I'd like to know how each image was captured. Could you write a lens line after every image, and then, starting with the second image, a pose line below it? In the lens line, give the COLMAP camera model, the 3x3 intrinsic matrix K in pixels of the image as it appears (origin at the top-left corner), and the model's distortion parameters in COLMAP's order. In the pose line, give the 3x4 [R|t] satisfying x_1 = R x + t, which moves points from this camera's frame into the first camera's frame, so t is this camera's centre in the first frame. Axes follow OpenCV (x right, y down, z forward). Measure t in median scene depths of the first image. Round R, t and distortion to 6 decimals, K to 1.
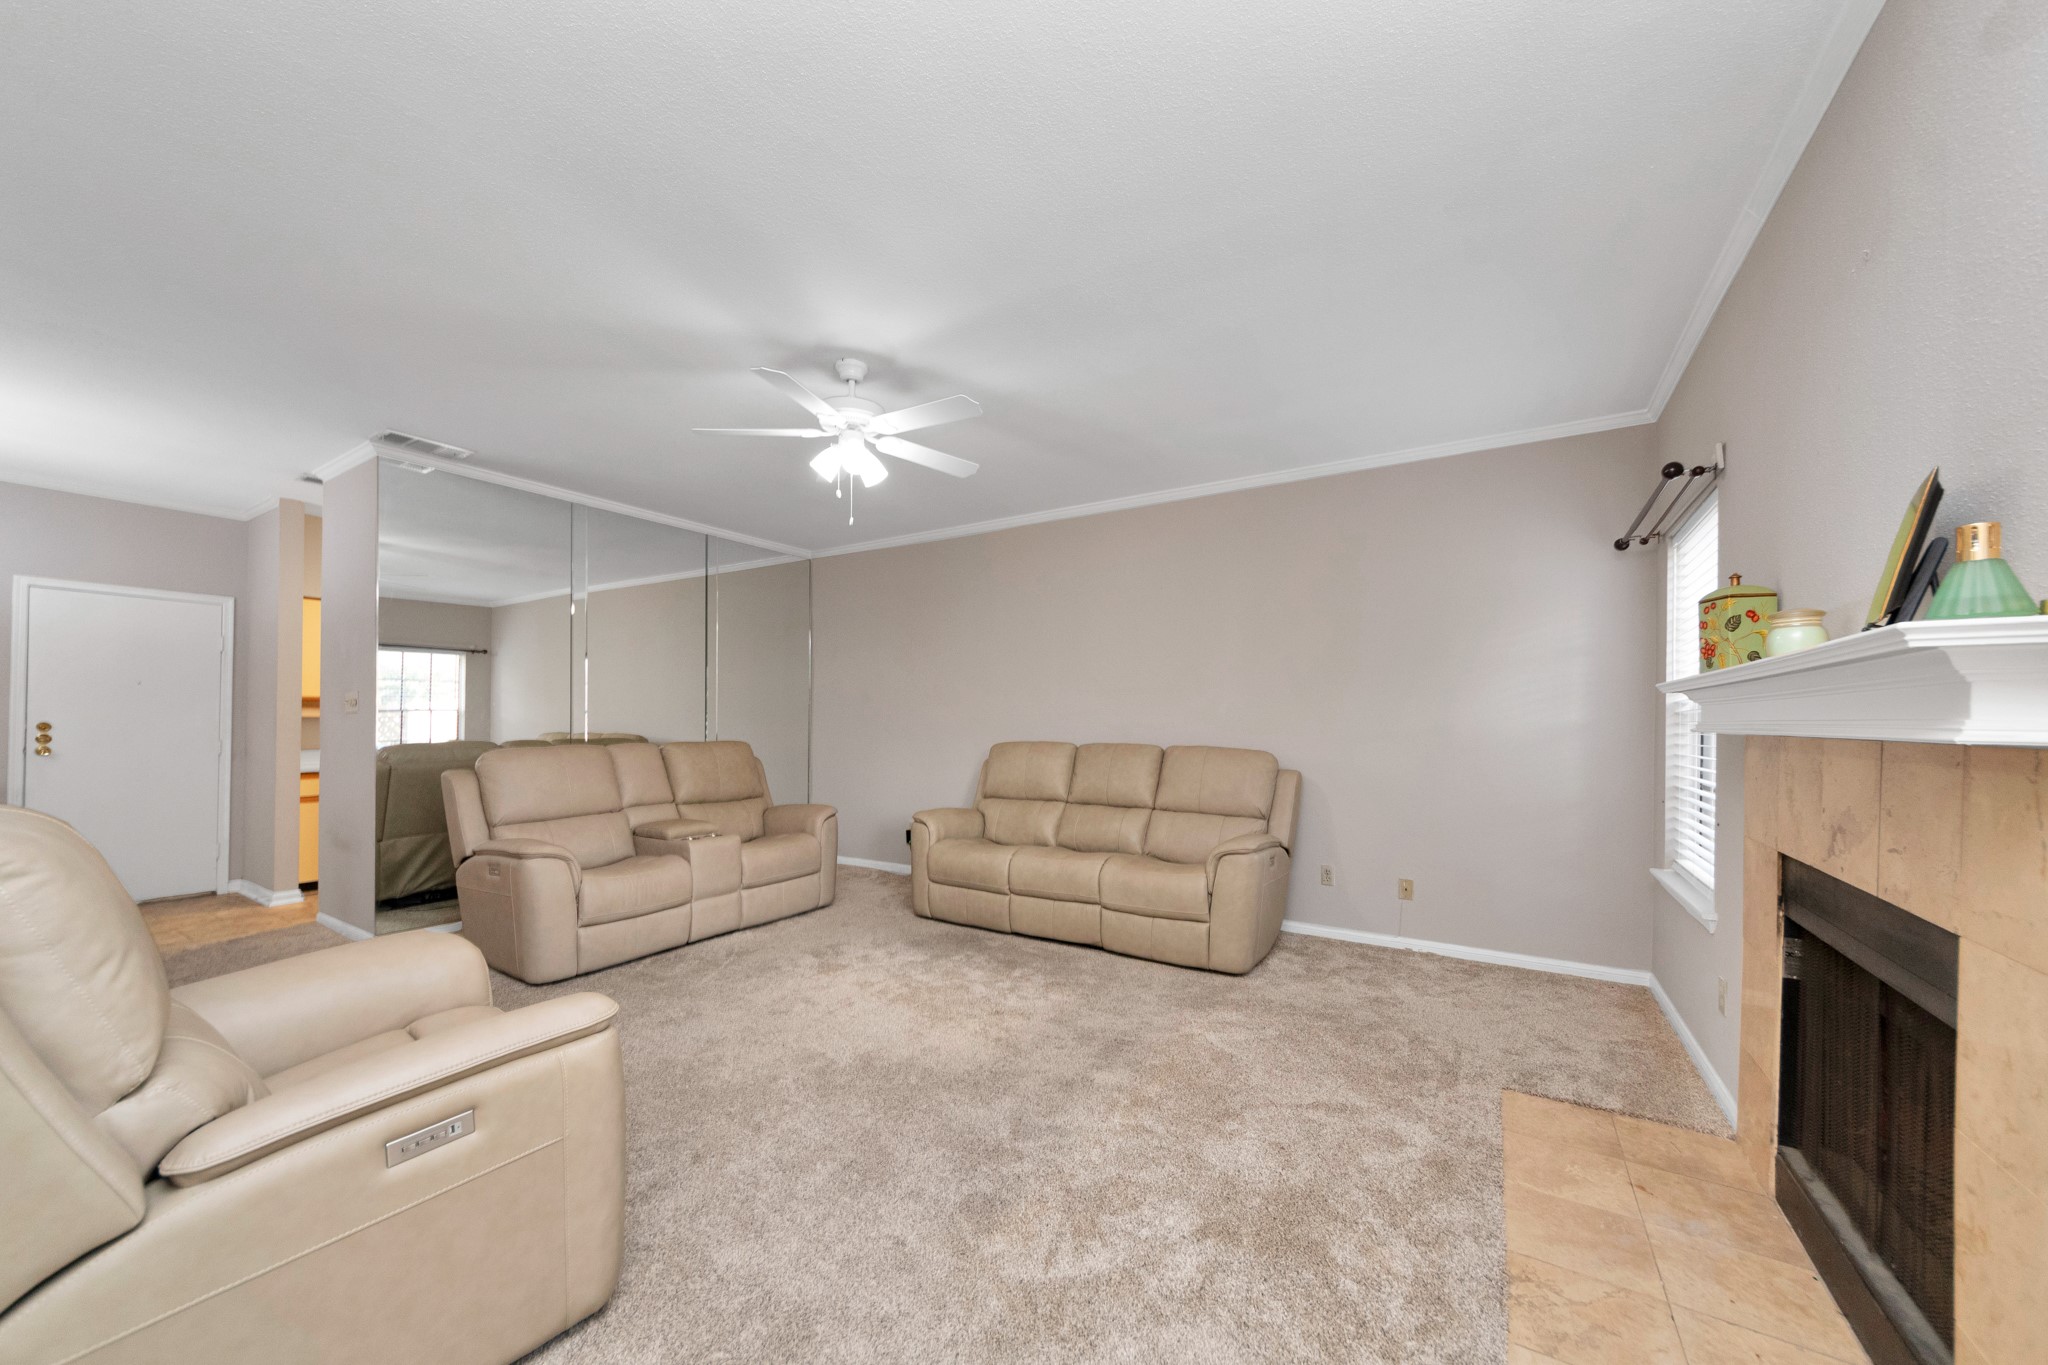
lens RADIAL K [[725.4, 0, 1023.1], [0, 725.4, 700.1], [0, 0, 1]] dist [-0.025798, 0.006208]
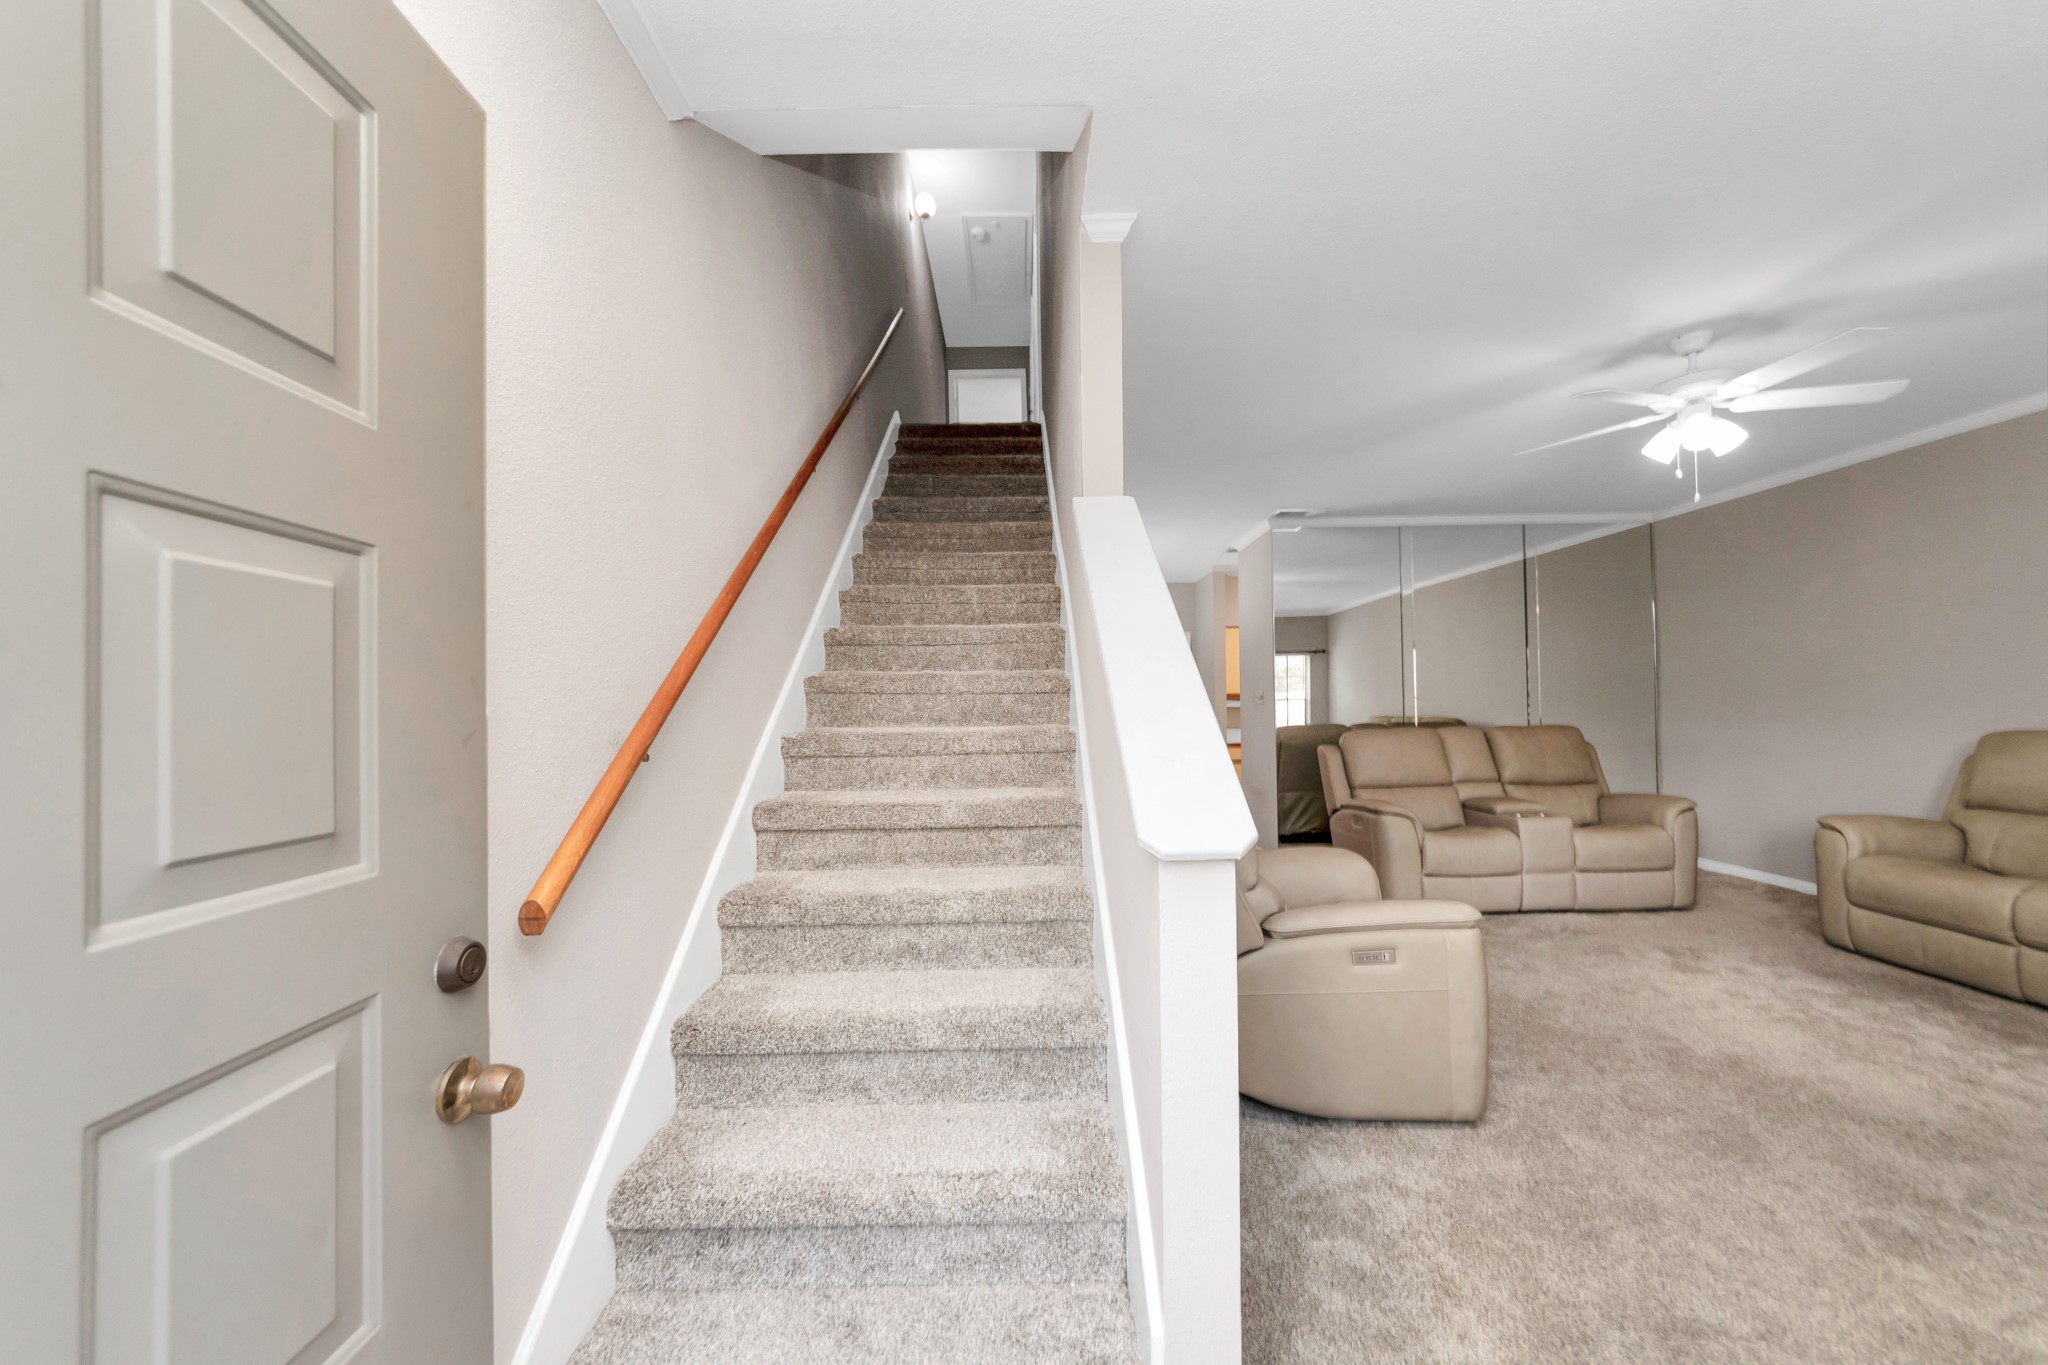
lens RADIAL K [[725.4, 0, 1023.1], [0, 725.4, 700.1], [0, 0, 1]] dist [-0.025798, 0.006208]
pose [[0.526500, -0.018519, -0.849974, 0.066292], [0.038999, 0.999236, 0.002386, -0.012656], [0.849280, -0.034404, 0.526820, -0.199365]]
